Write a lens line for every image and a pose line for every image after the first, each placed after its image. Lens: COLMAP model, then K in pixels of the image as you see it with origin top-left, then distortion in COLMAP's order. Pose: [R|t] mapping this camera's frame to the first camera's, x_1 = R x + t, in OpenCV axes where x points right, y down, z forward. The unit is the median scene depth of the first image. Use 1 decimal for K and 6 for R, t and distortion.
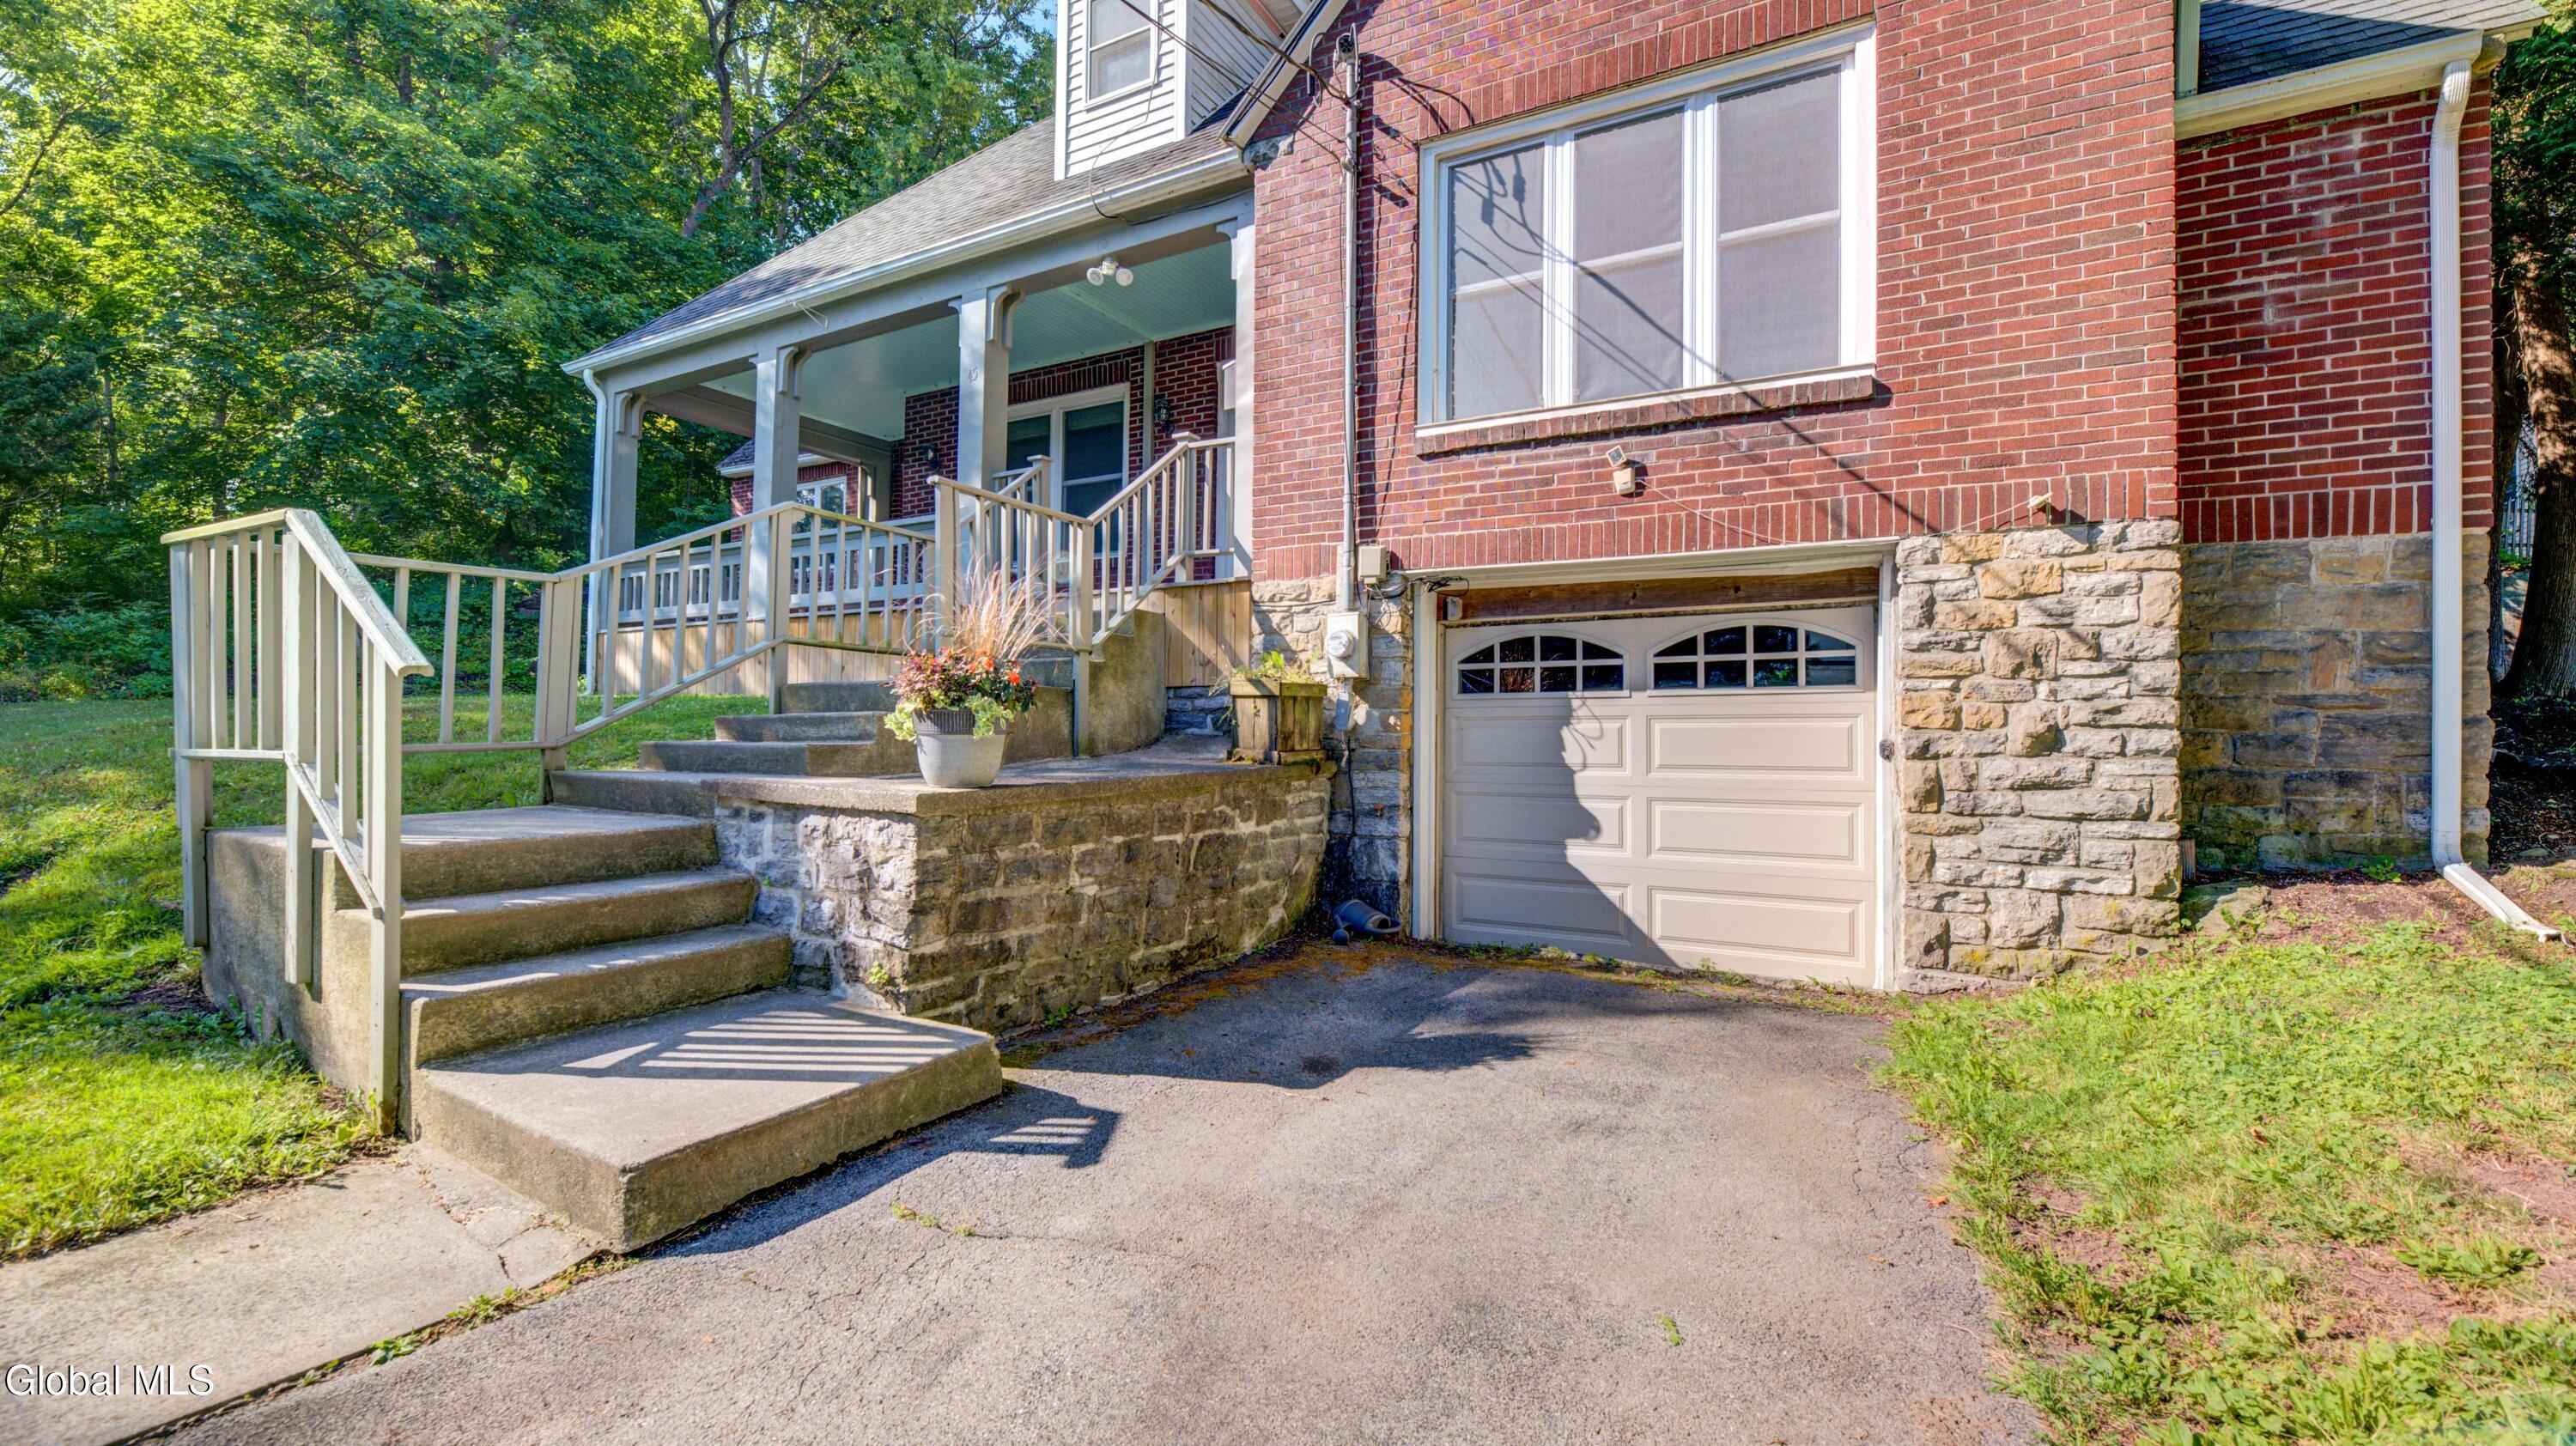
lens RADIAL K [[1024.5, 0, 1341.3], [0, 1024.5, 702.5], [0, 0, 1]] dist [-0.004608, -0.000959]
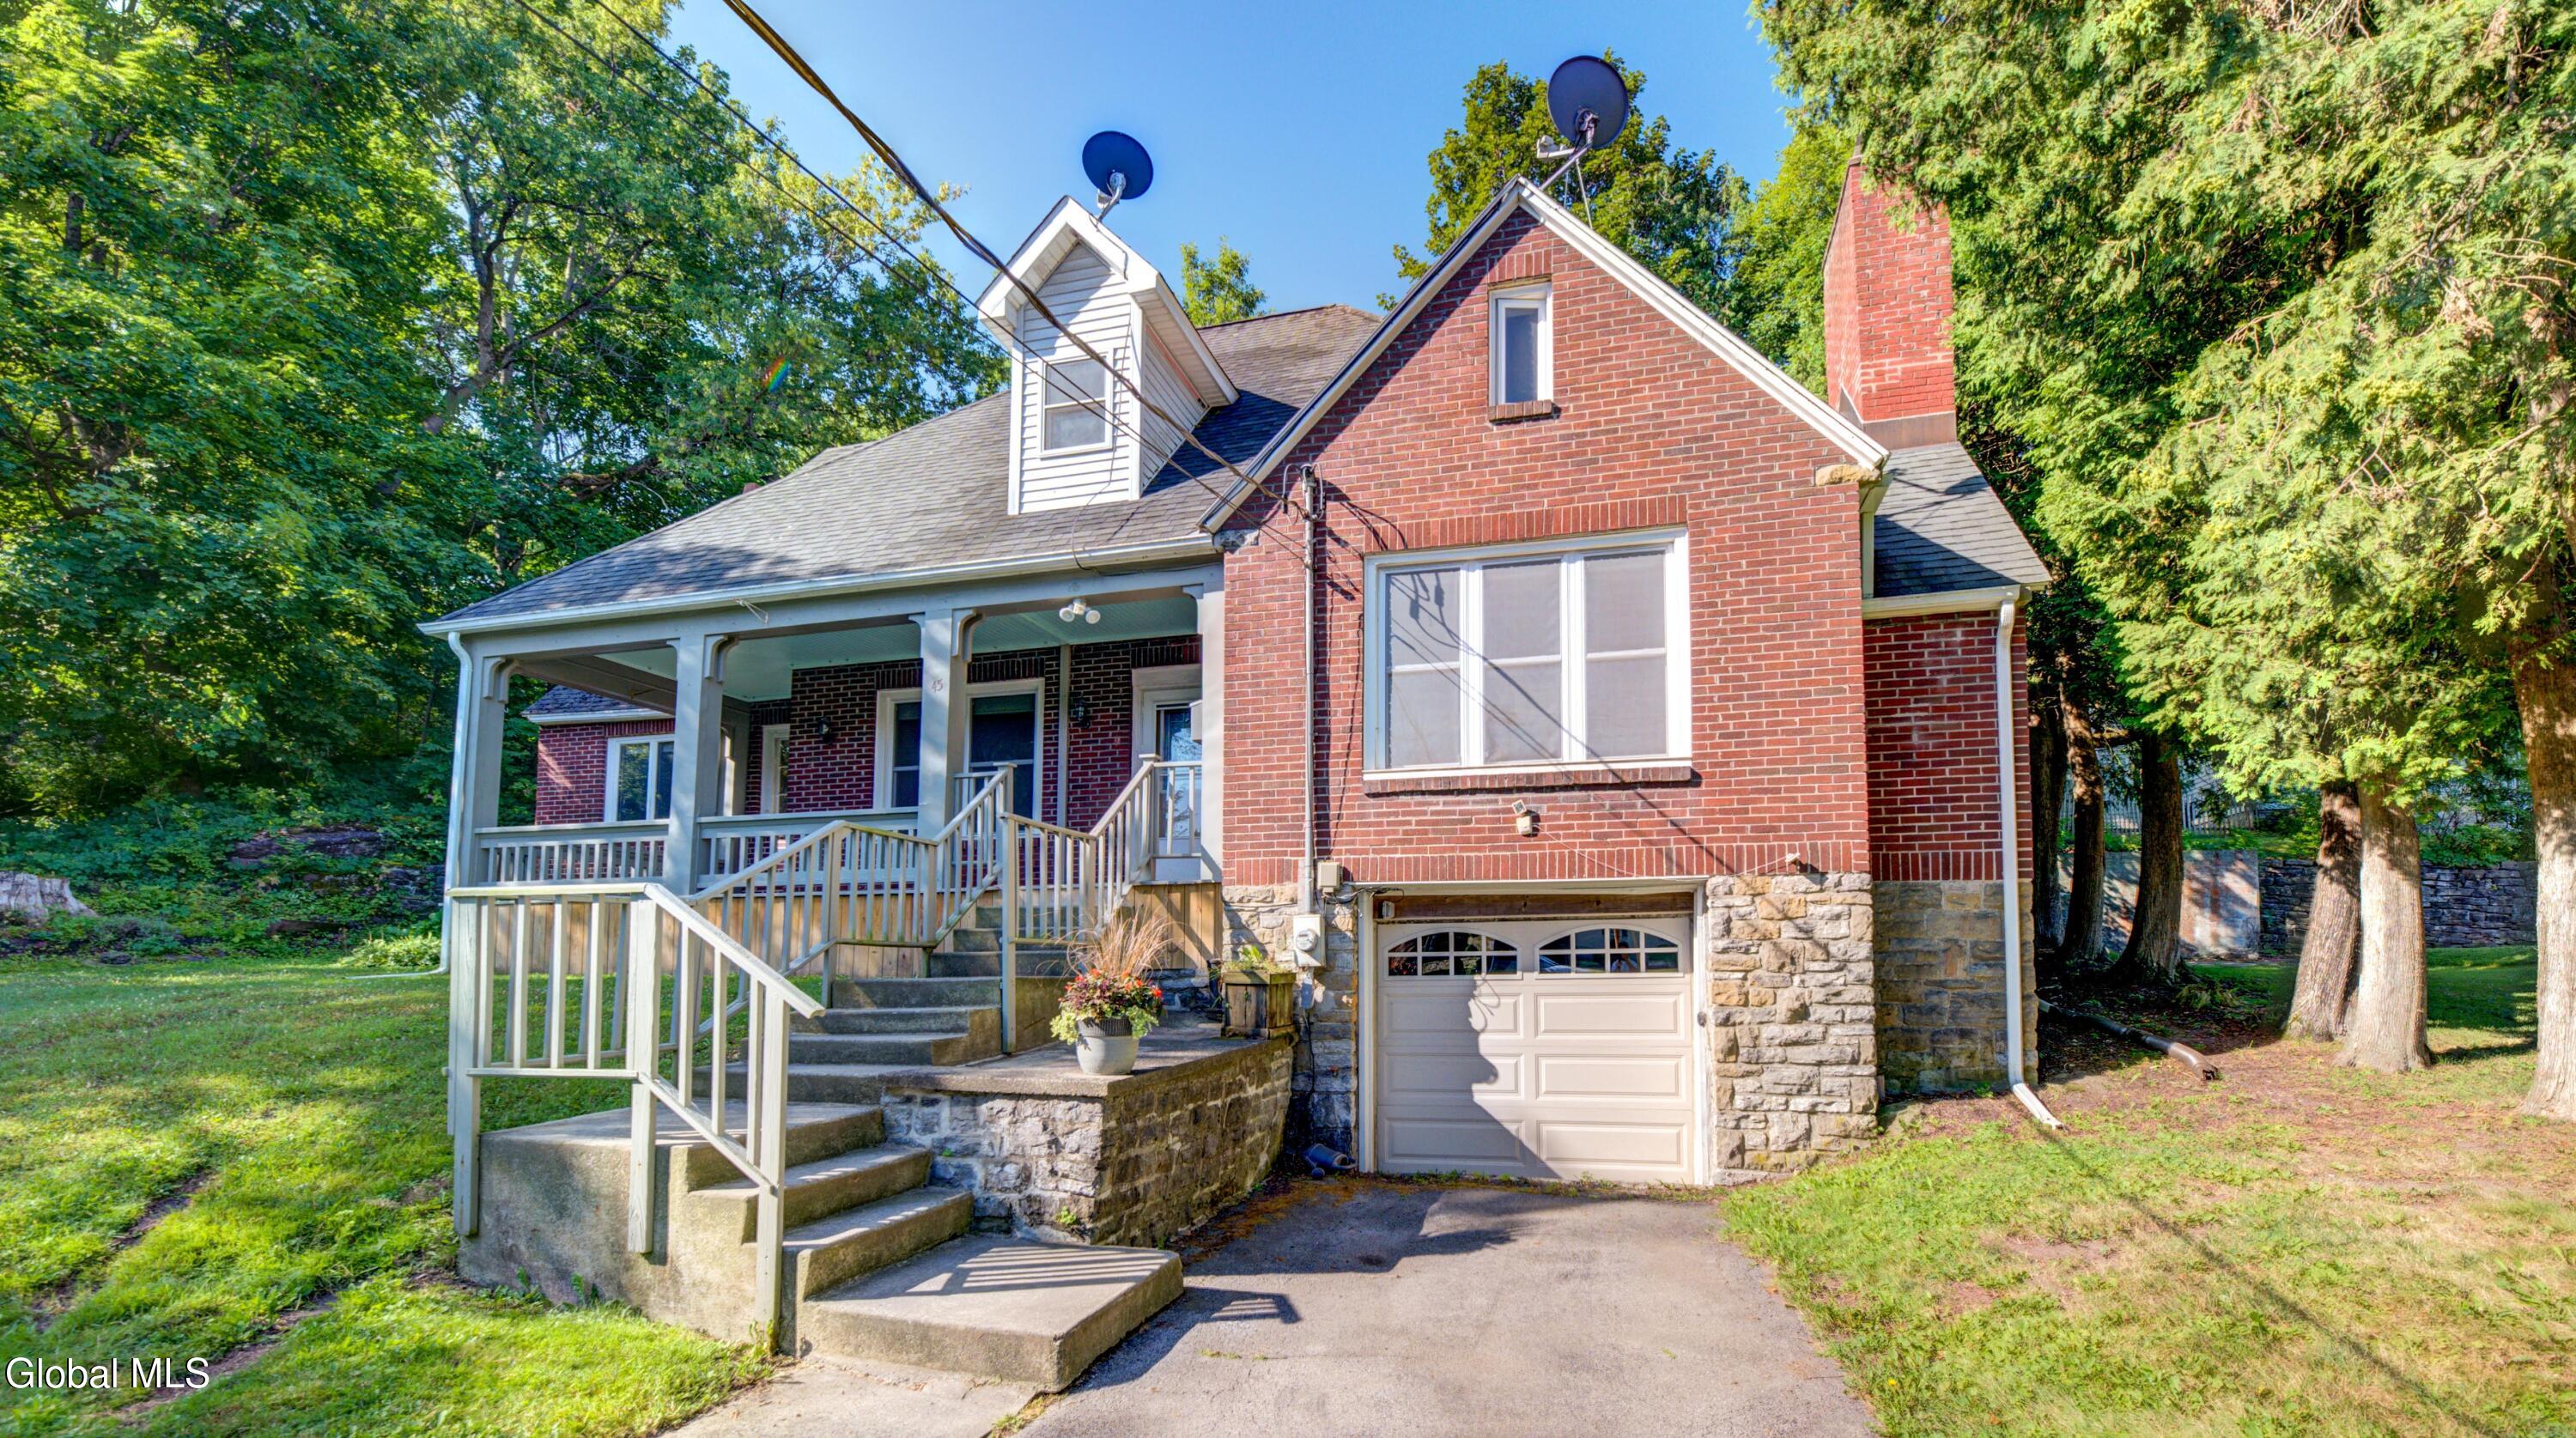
lens RADIAL K [[1057.3, 0, 1375.2], [0, 1057.3, 887.5], [0, 0, 1]] dist [-0.001964, 0.000039]
pose [[0.967208, 0.006714, 0.253895, -0.307653], [0.004423, 0.999054, -0.043269, -0.079873], [-0.253945, 0.042973, 0.966263, -0.353410]]
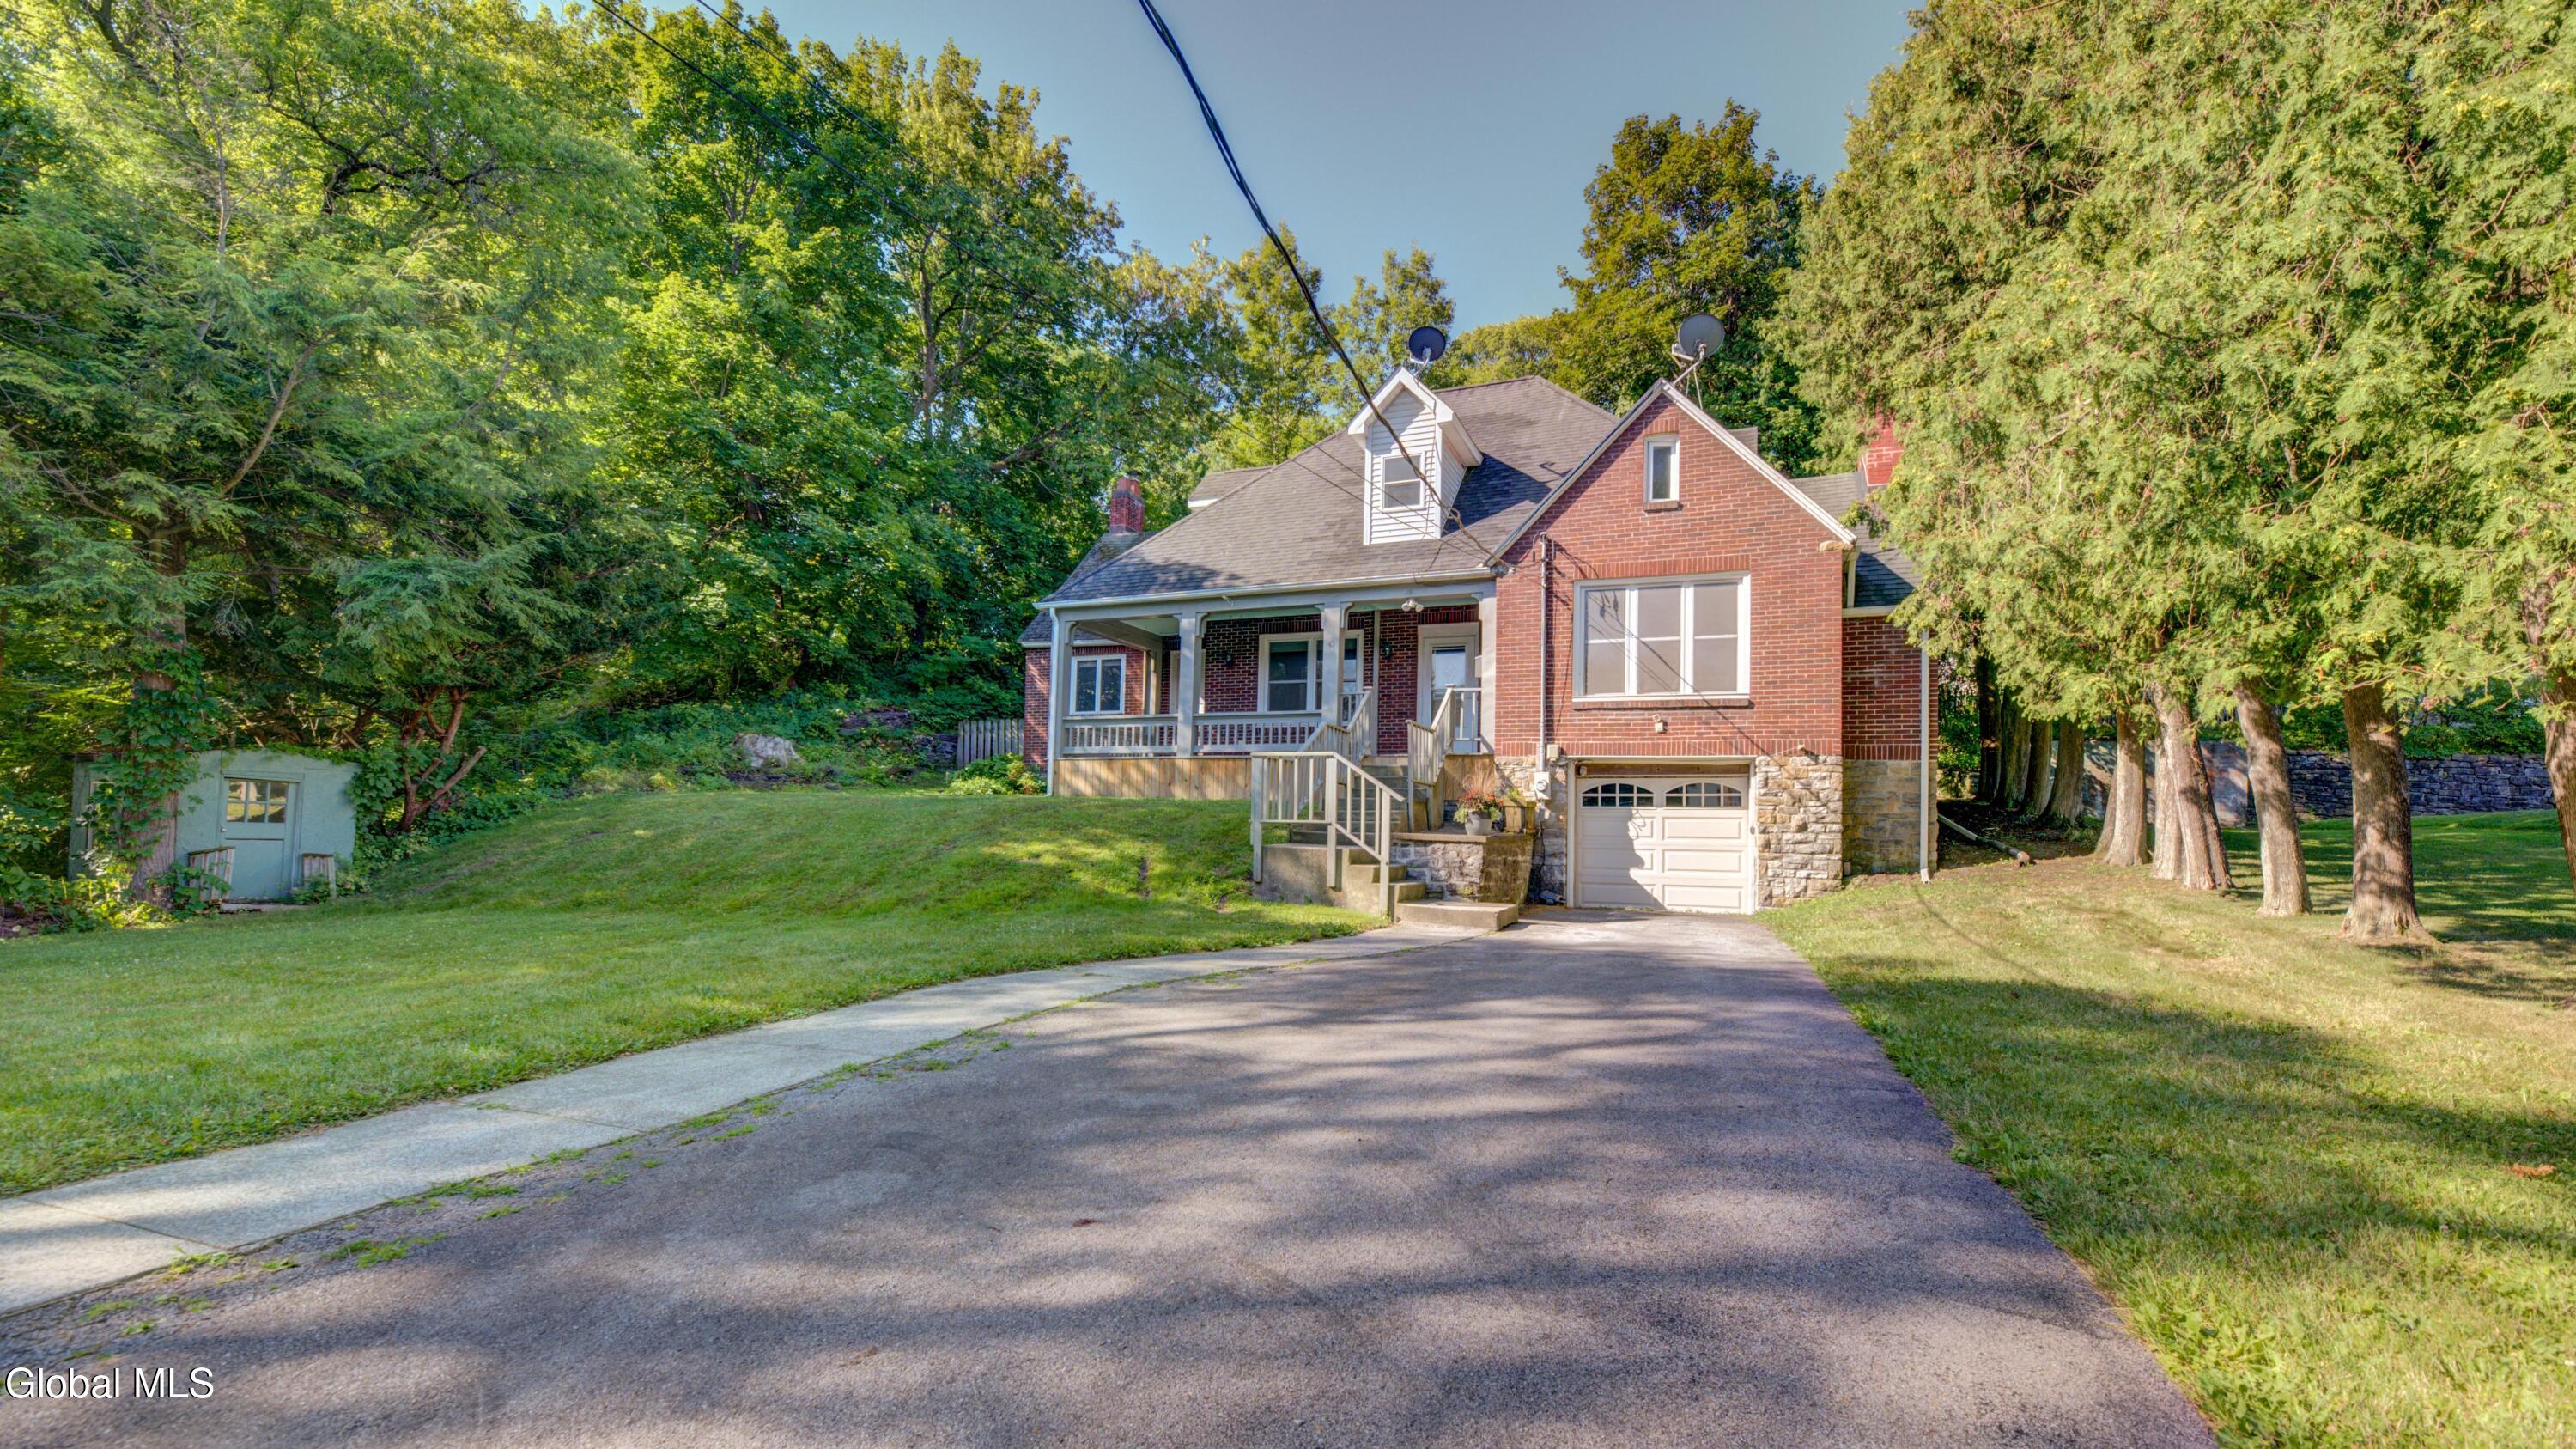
lens RADIAL K [[1038.0, 0, 1382.8], [0, 1038.0, 767.8], [0, 0, 1]] dist [0.001929, 0.000041]
pose [[0.987864, 0.022861, 0.153627, -0.923254], [-0.017856, 0.999266, -0.033878, -0.010716], [-0.154288, 0.030723, 0.987548, -1.687863]]
